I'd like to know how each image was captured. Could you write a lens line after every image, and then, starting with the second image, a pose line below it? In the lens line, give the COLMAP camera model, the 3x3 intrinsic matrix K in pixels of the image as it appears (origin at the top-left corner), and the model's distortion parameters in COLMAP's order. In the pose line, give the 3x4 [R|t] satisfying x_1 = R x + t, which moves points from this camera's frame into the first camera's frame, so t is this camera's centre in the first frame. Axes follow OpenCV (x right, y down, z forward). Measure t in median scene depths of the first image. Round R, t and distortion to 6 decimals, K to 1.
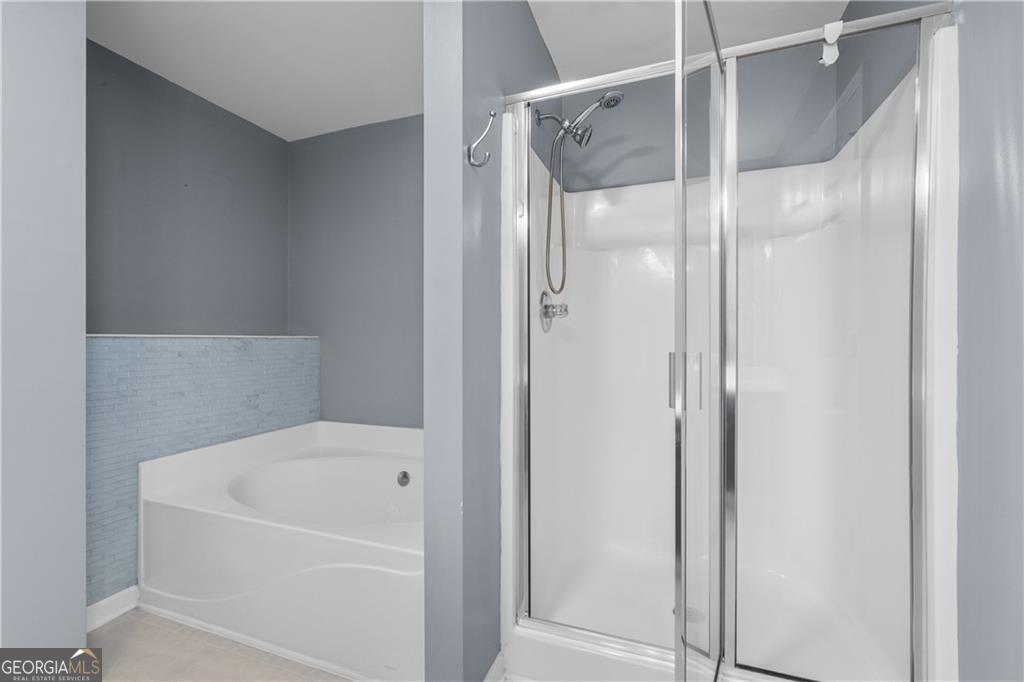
lens RADIAL K [[427.8, 0, 517.1], [0, 427.8, 341.1], [0, 0, 1]] dist [-0.007262, 0.001532]
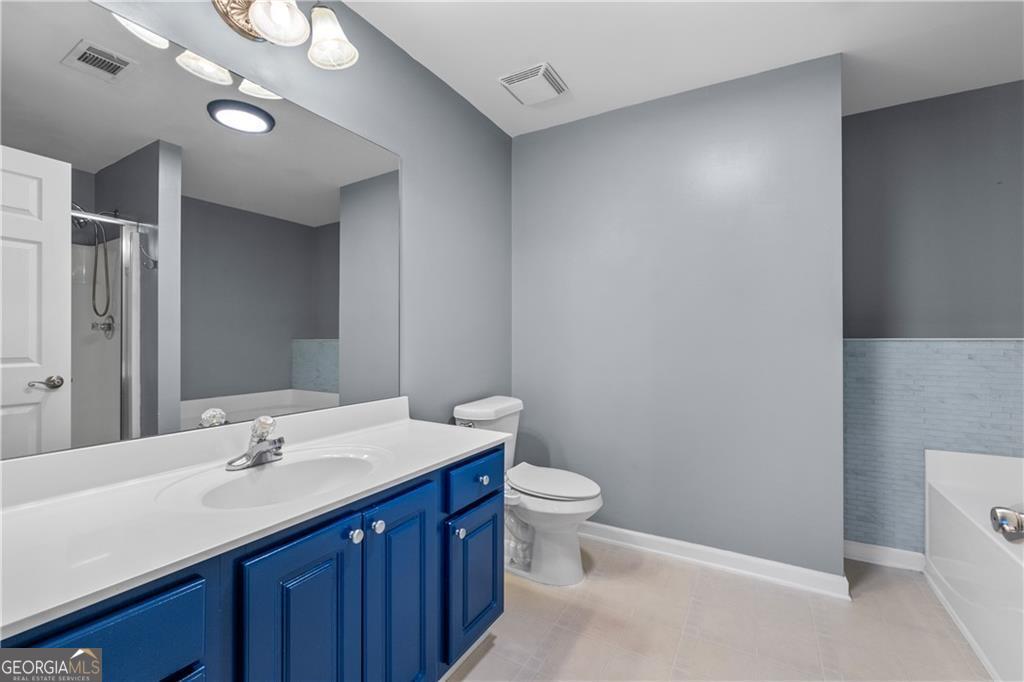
lens RADIAL K [[427.8, 0, 514.1], [0, 427.8, 340.3], [0, 0, 1]] dist [-0.007262, 0.001532]
pose [[-0.195449, -0.000144, -0.980714, 0.462508], [-0.001051, 0.999999, 0.000063, -0.008892], [0.980713, 0.001043, -0.195449, 0.129927]]
